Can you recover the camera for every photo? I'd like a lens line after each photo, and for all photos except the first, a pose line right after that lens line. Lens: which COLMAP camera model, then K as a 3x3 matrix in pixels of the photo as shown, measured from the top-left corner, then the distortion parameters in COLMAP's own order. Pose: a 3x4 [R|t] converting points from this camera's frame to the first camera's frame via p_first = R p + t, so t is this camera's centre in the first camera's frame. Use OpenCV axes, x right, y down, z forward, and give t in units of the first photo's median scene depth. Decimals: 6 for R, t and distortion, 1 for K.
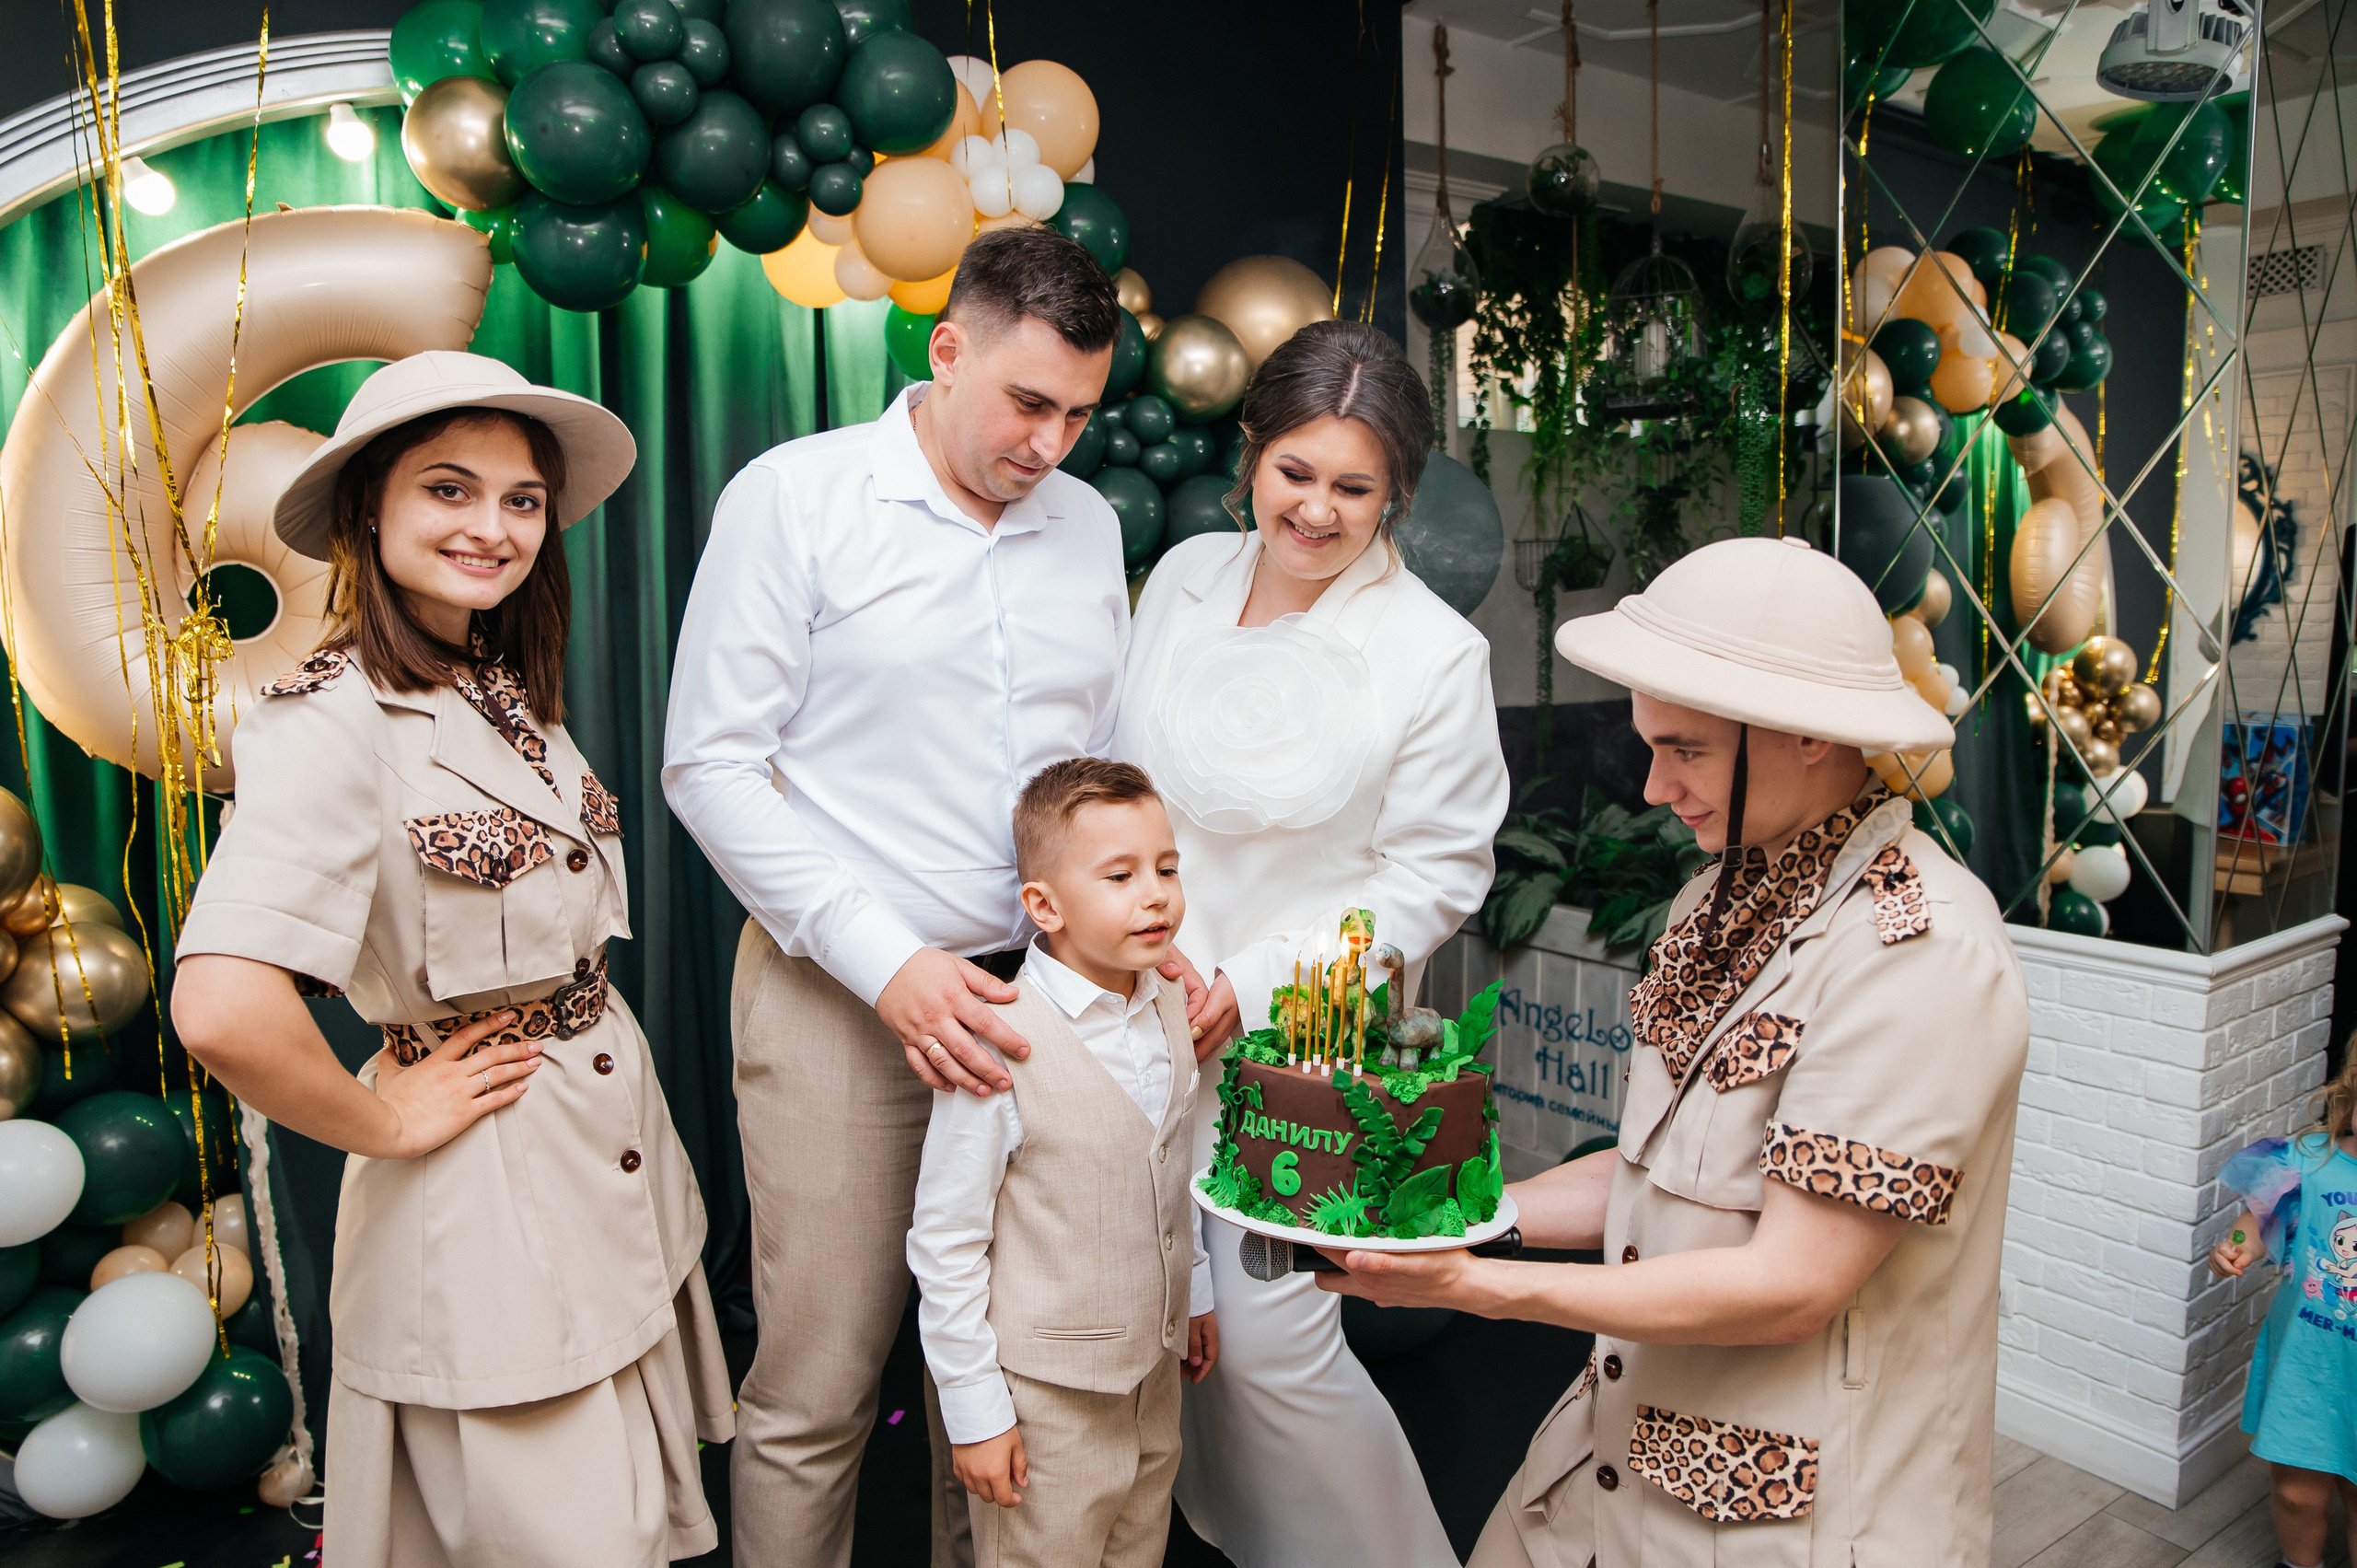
lens RADIAL K [[1594.7, 0, 1178.5], [0, 1594.7, 784.0], [0, 0, 1]] dist [-0.105010, 0.068648]
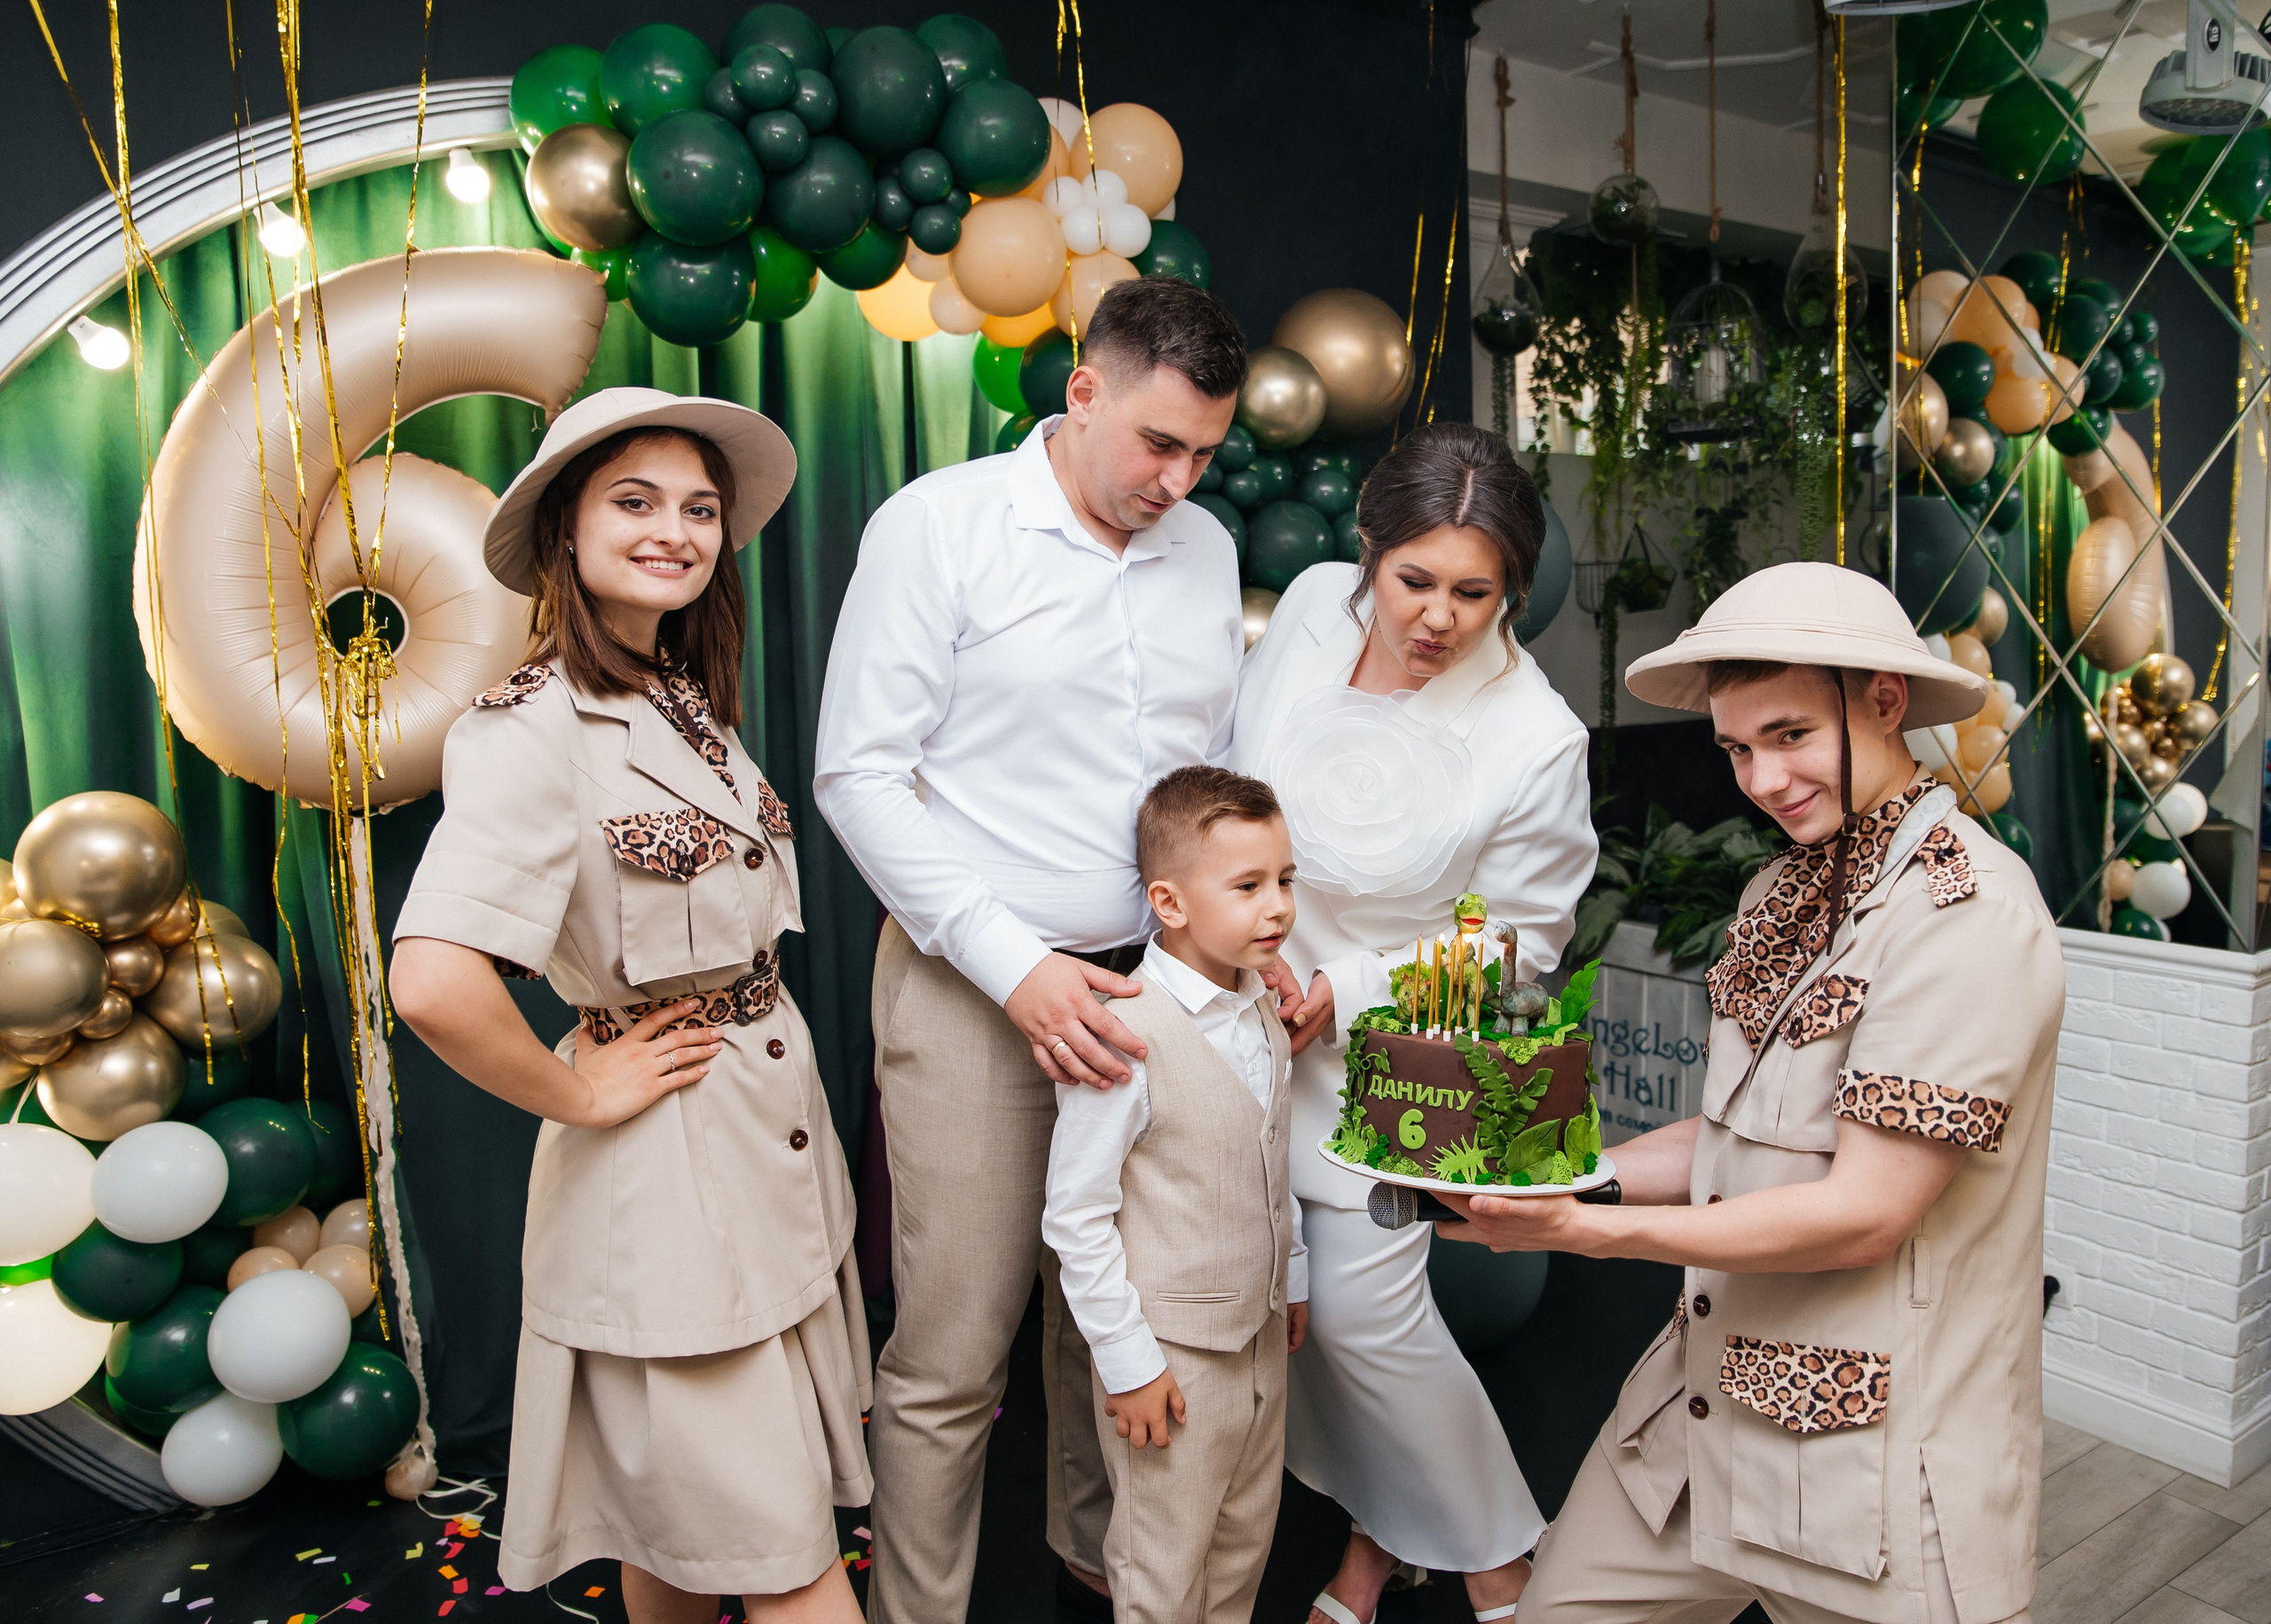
lens RADIAL K [[1651.2, 0, 1223.3], [0, 1651.2, 795.5], [0, 0, 1]] dist [-0.103931, 0.072193]
pose [[0.999970, -0.006034, 0.004855, -0.030379], [0.006094, 0.999905, -0.012345, 0.010331], [-0.004781, 0.012374, 0.999912, -0.070835]]
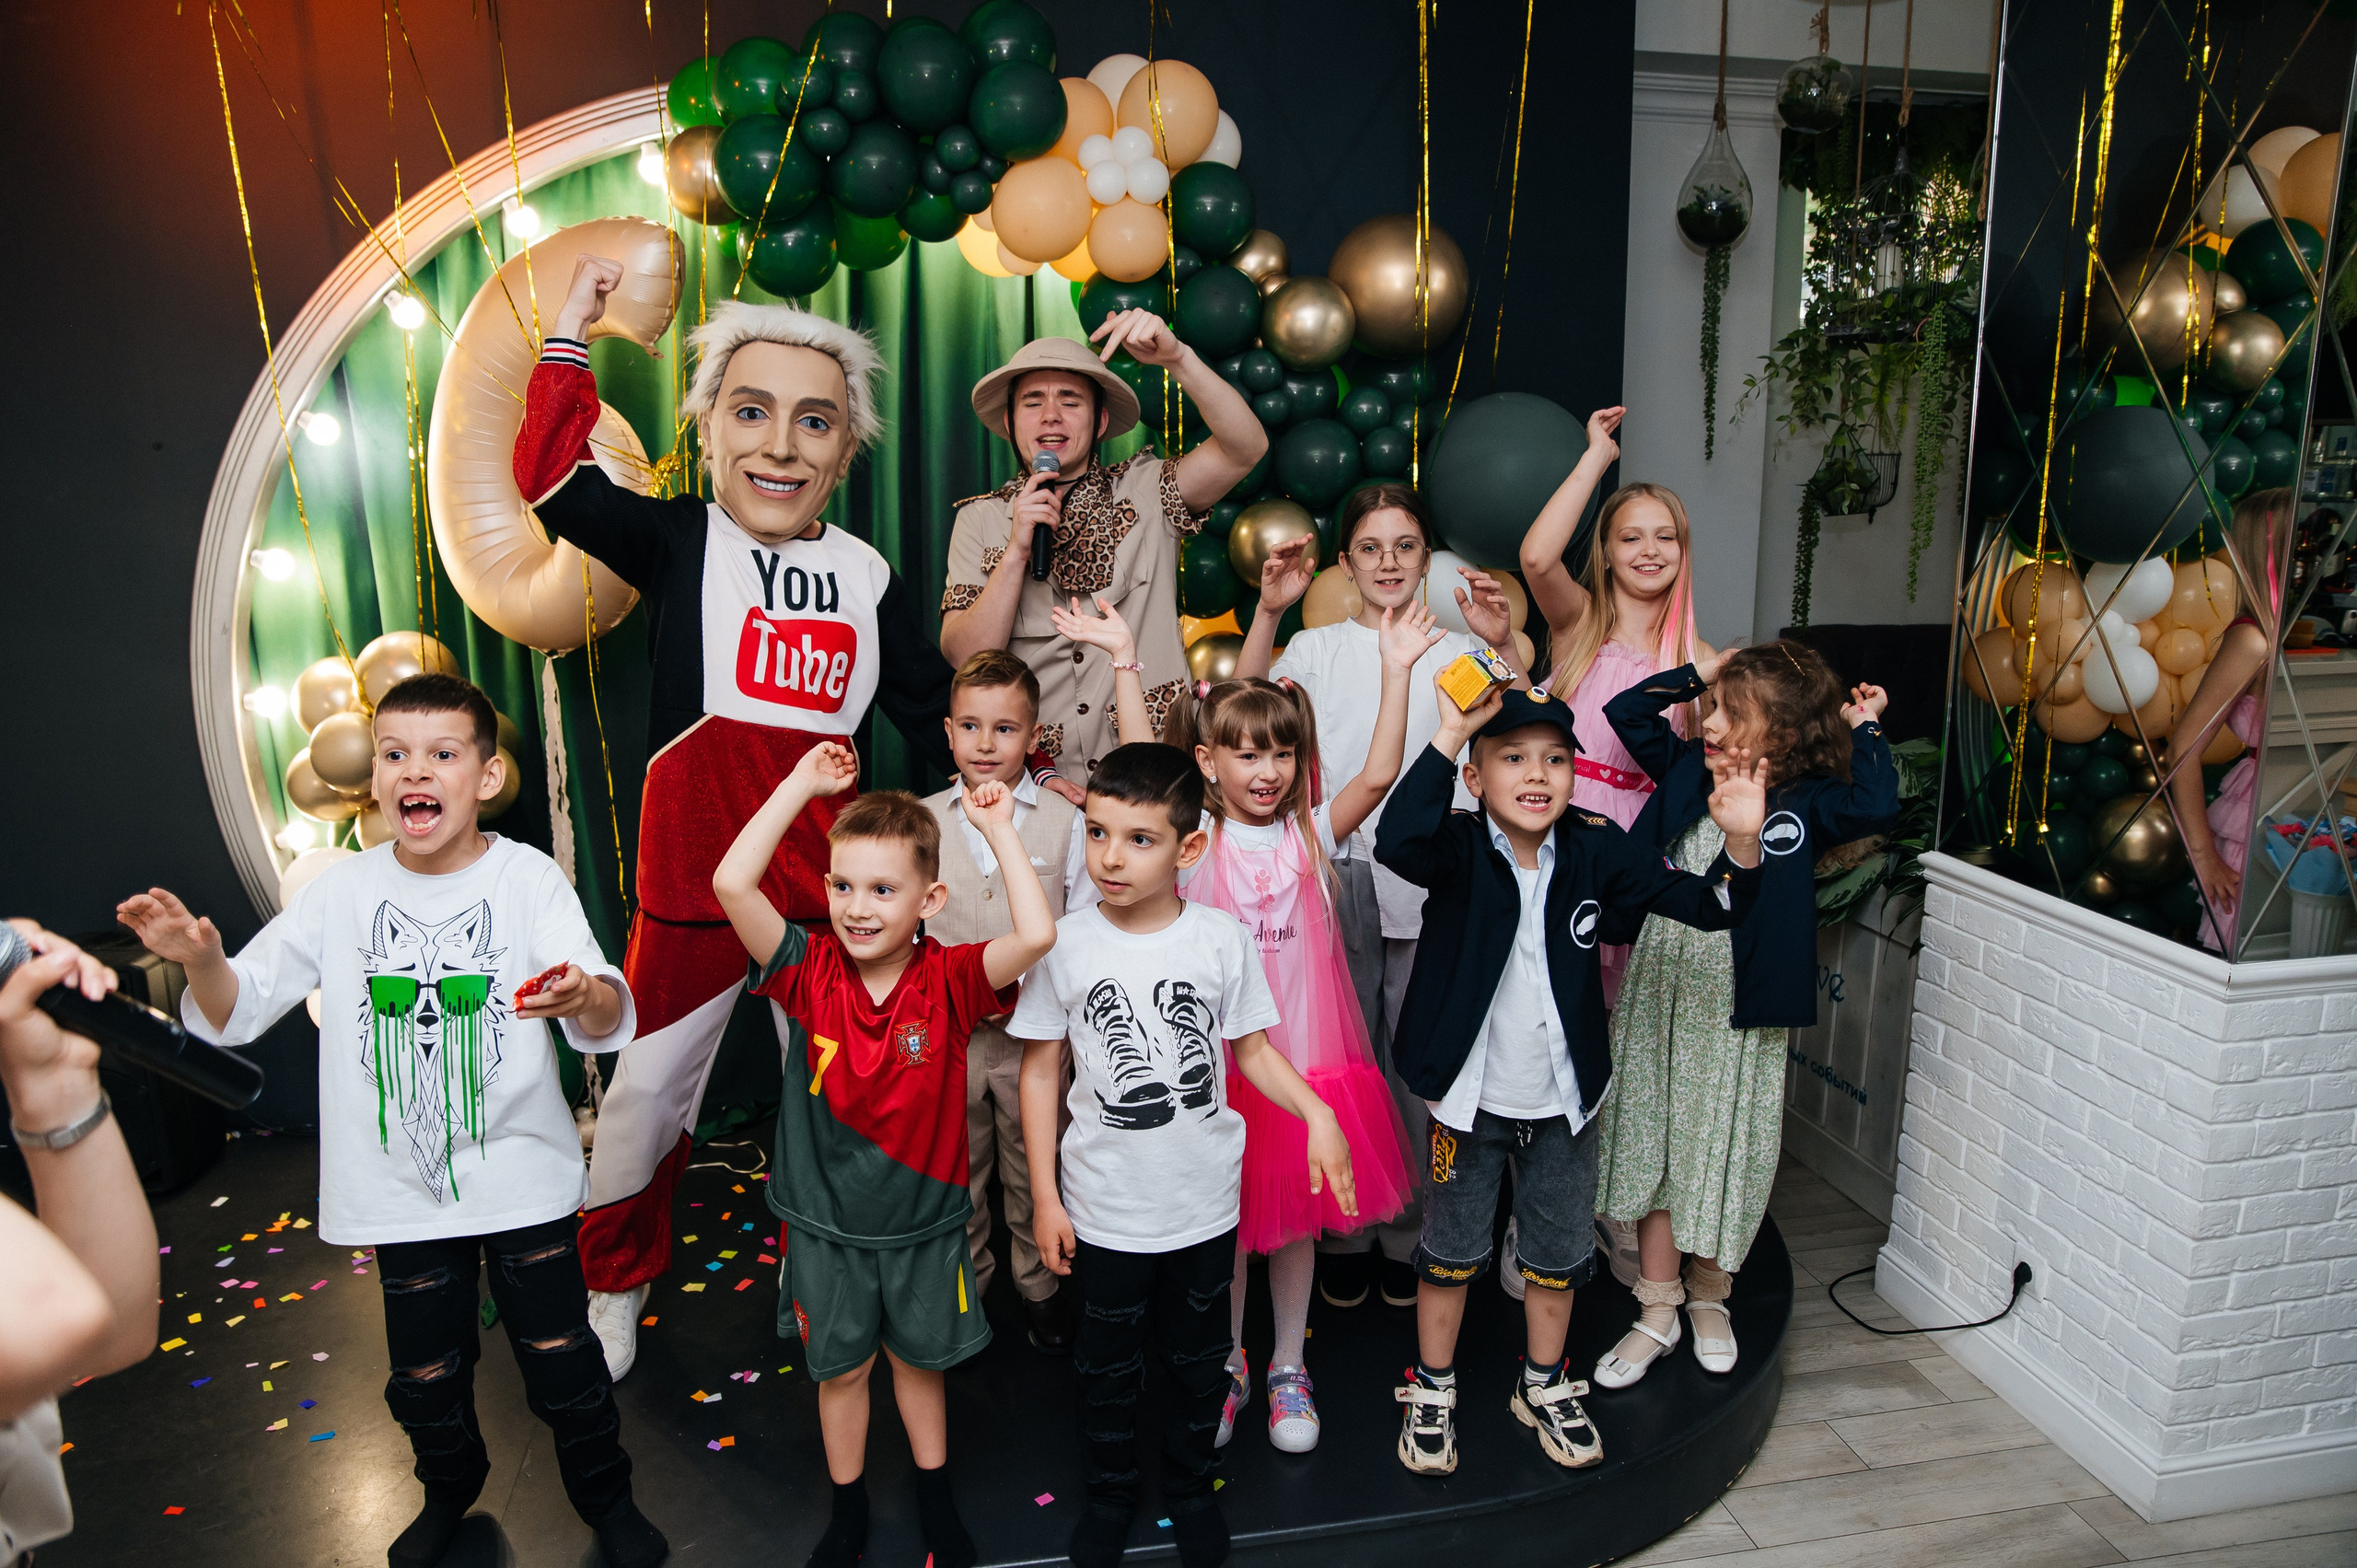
lens RADIAL K [[1594.7, 0, 1178.5], [0, 1594.7, 784.0], [0, 0, 1]] dist [-0.105010, 0.068648]
pose [[0.917030, 0.100675, -0.385902, 0.397788], [-0.063406, 0.992111, 0.108150, -0.054902], [0.393745, -0.074708, 0.916179, -0.086749]]
